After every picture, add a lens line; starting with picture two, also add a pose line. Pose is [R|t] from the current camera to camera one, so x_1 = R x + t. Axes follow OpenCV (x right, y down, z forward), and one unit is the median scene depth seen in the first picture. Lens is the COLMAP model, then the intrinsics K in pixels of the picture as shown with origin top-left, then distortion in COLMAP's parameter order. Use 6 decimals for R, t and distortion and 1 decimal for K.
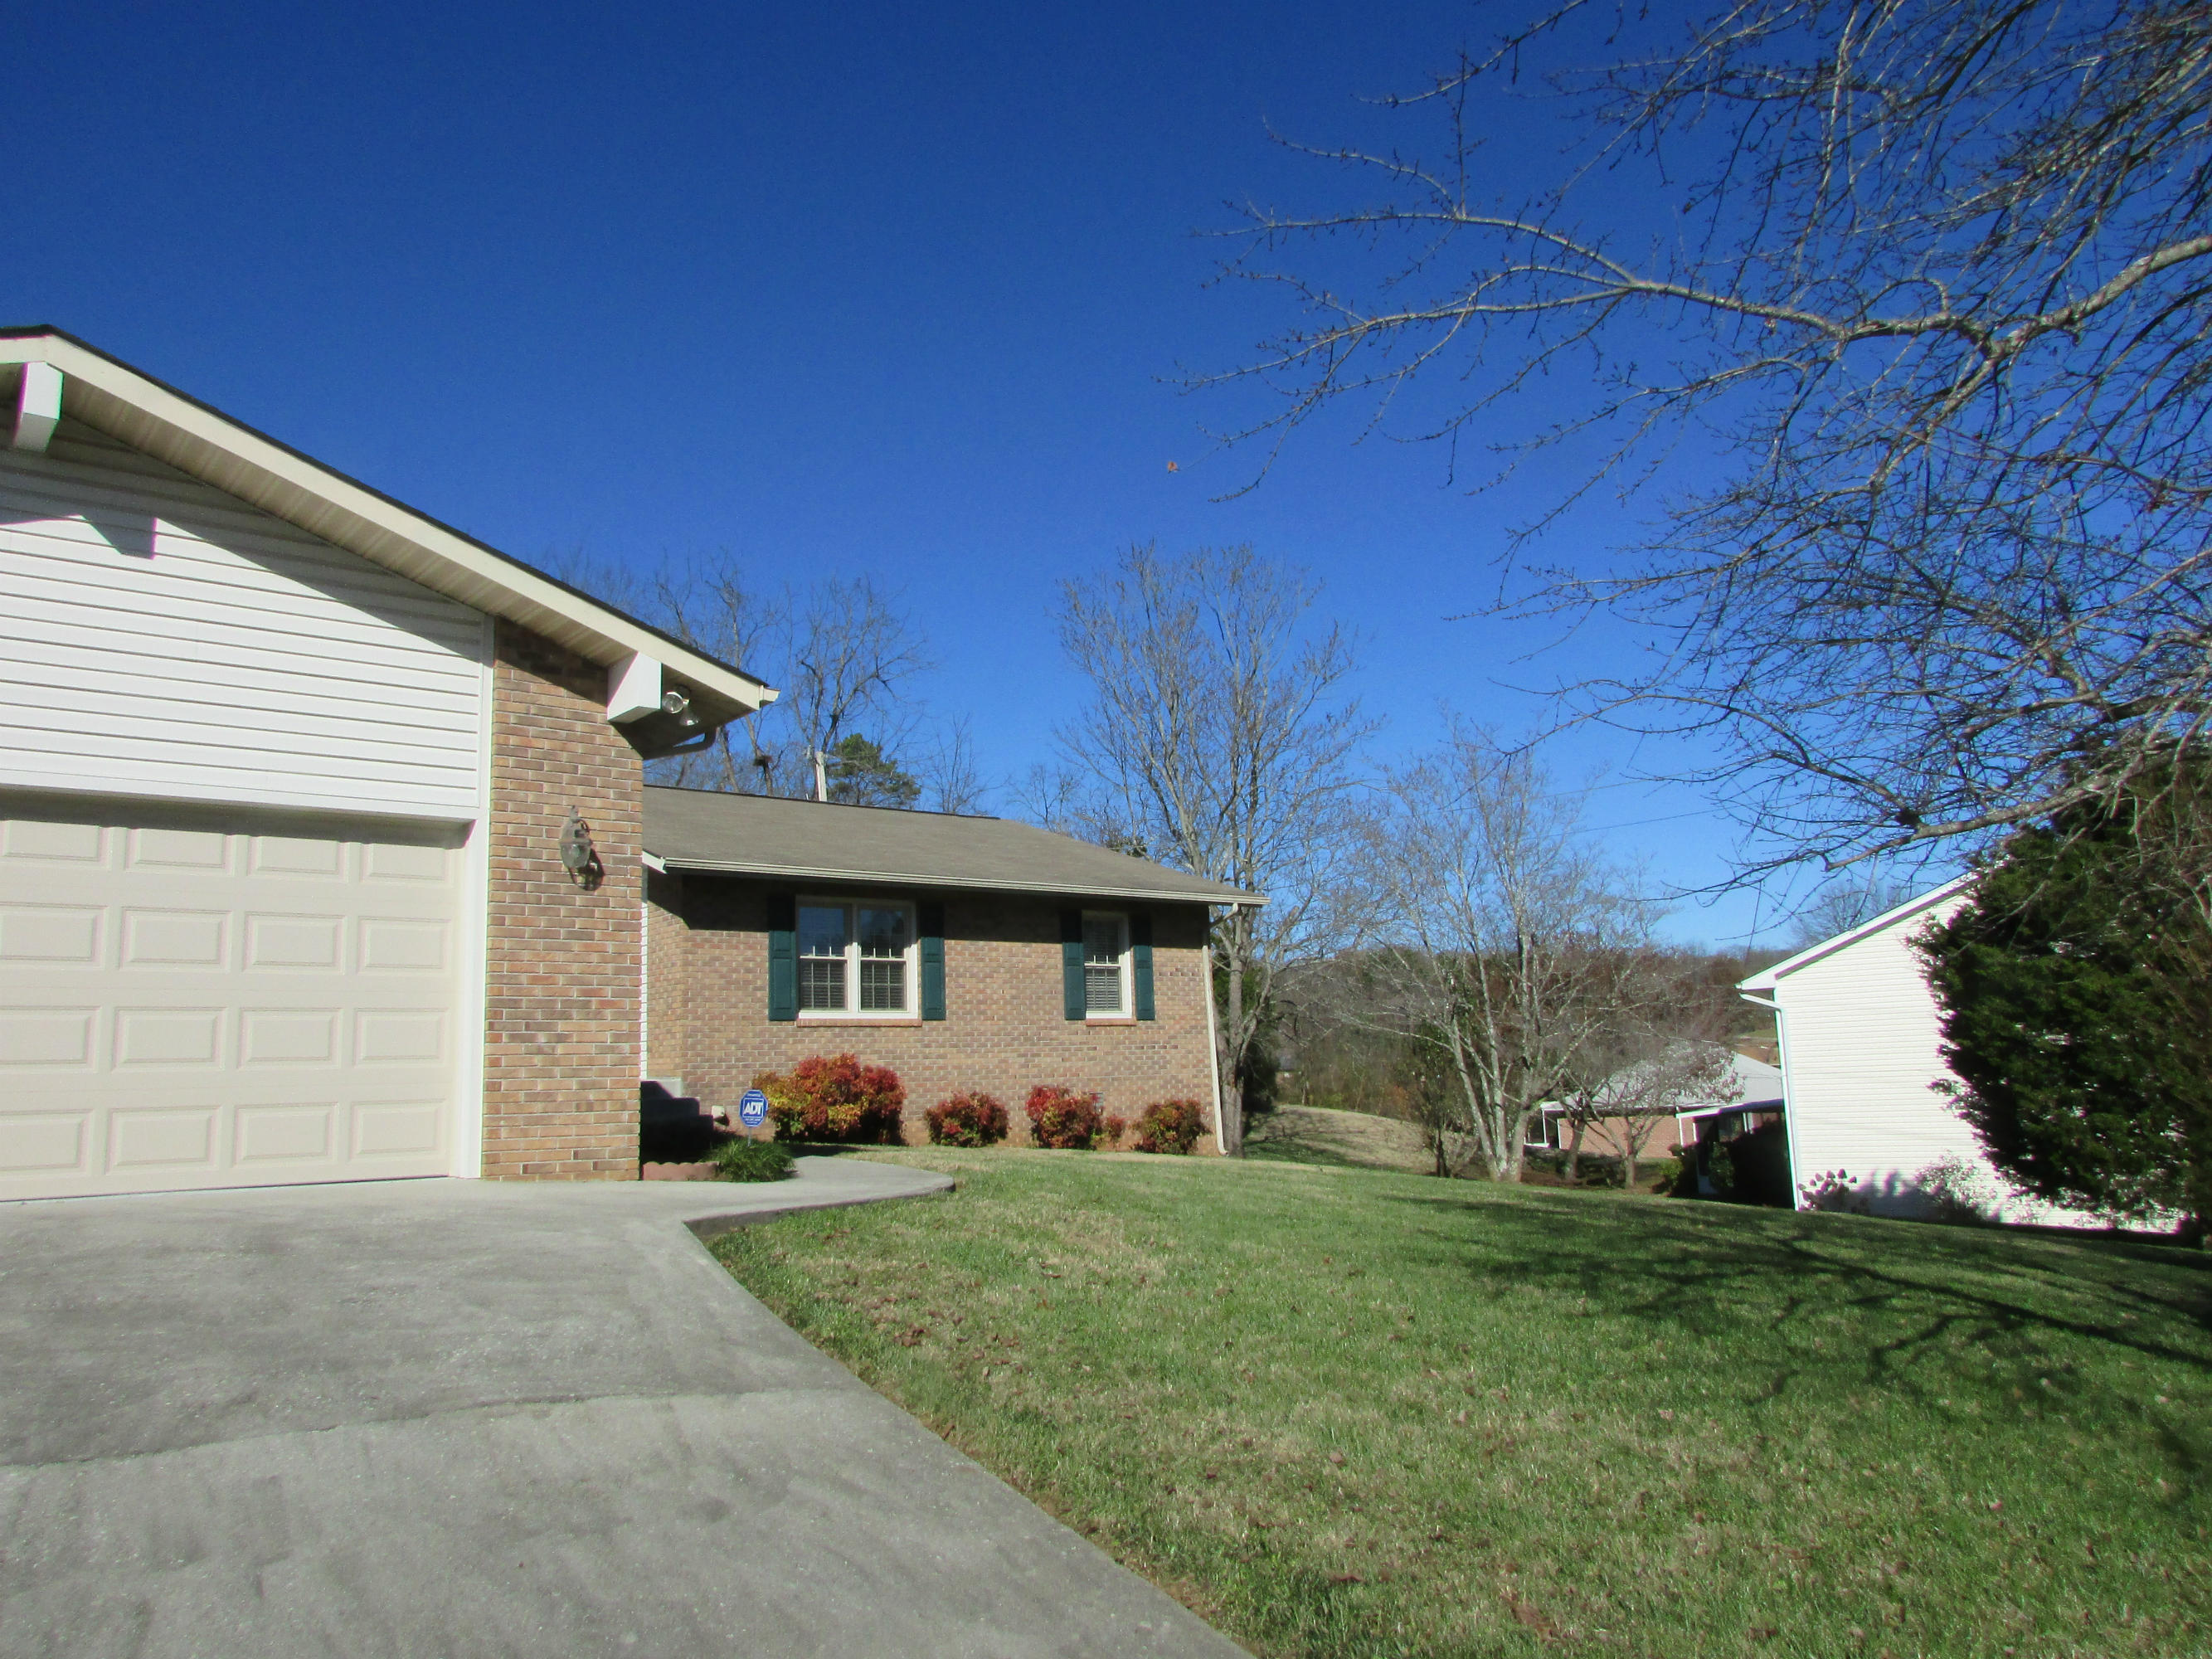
lens RADIAL K [[1571.8, 0, 1104.9], [0, 1571.8, 832.0], [0, 0, 1]] dist [-0.021135, 0.000266]
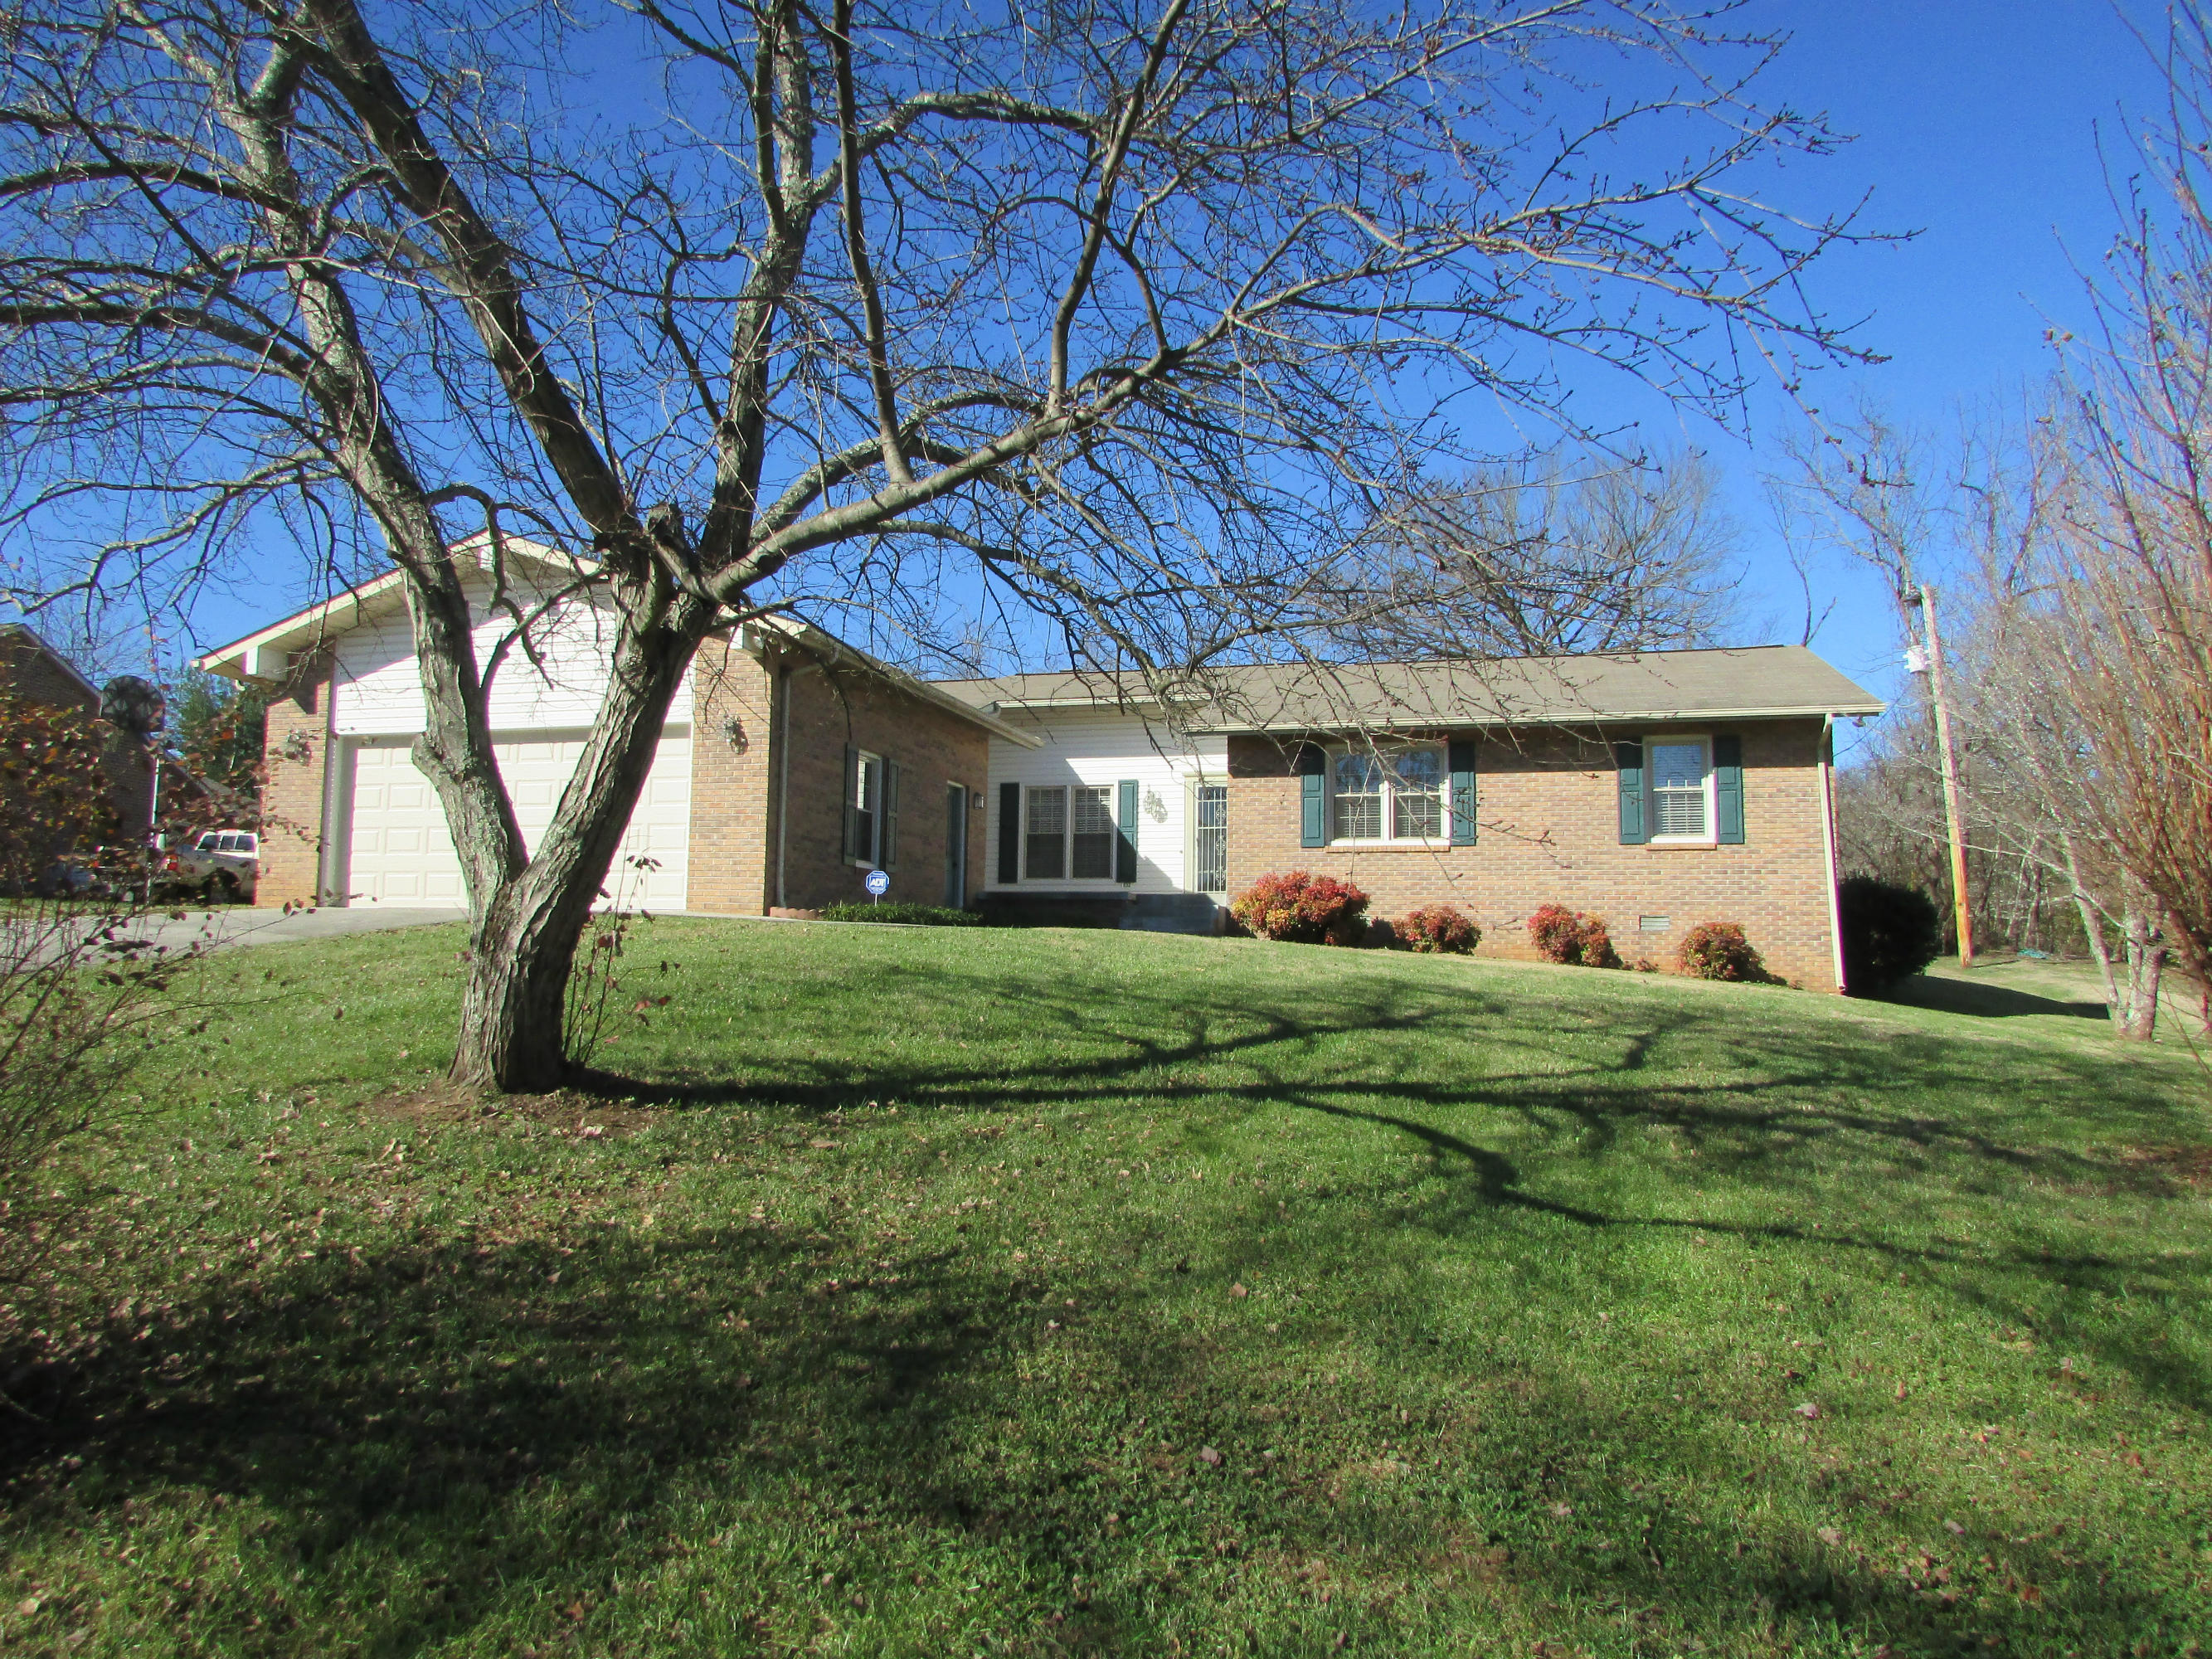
lens RADIAL K [[1571.8, 0, 1092.8], [0, 1571.8, 831.8], [0, 0, 1]] dist [-0.021135, 0.000266]
pose [[0.571535, -0.036190, -0.819779, 0.699920], [0.095391, 0.995184, 0.022572, 0.062884], [0.815014, -0.091100, 0.572235, 0.153052]]
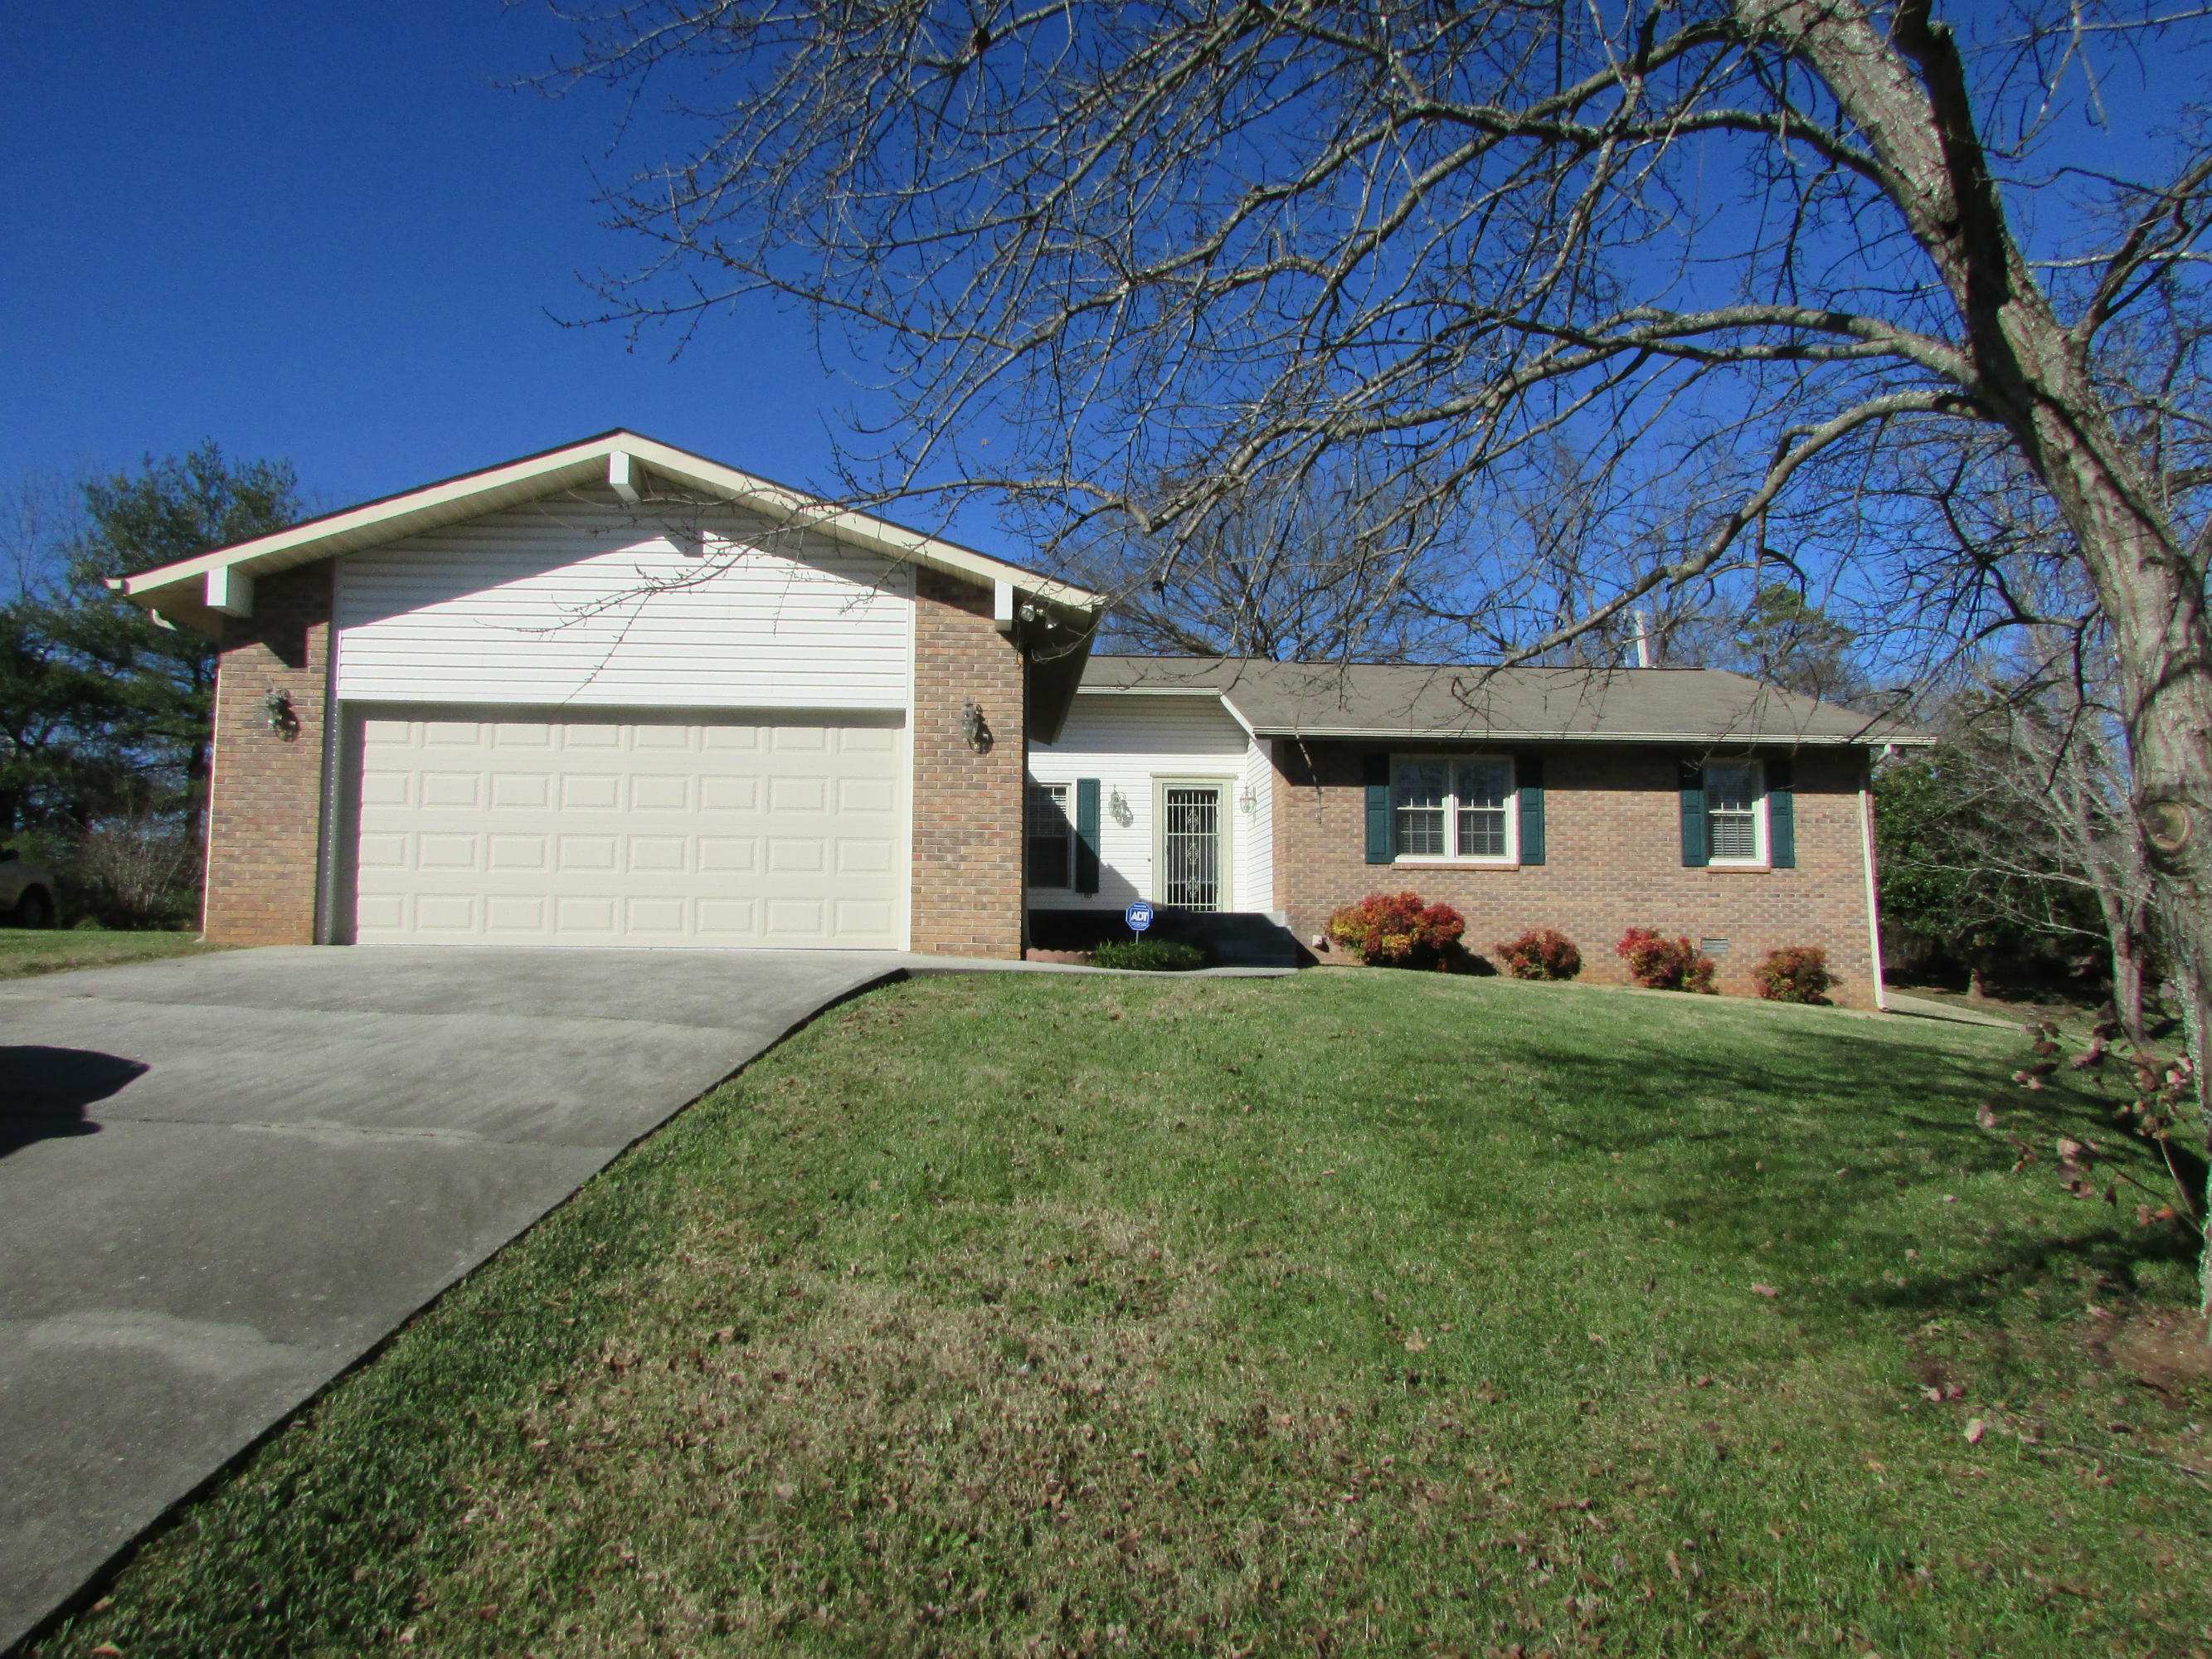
lens RADIAL K [[1571.8, 0, 1109.8], [0, 1571.8, 829.9], [0, 0, 1]] dist [-0.021135, 0.000266]
pose [[0.815207, -0.011507, -0.579055, 0.295442], [0.058586, 0.996313, 0.062681, 0.012170], [0.576198, -0.085023, 0.812876, -0.040819]]
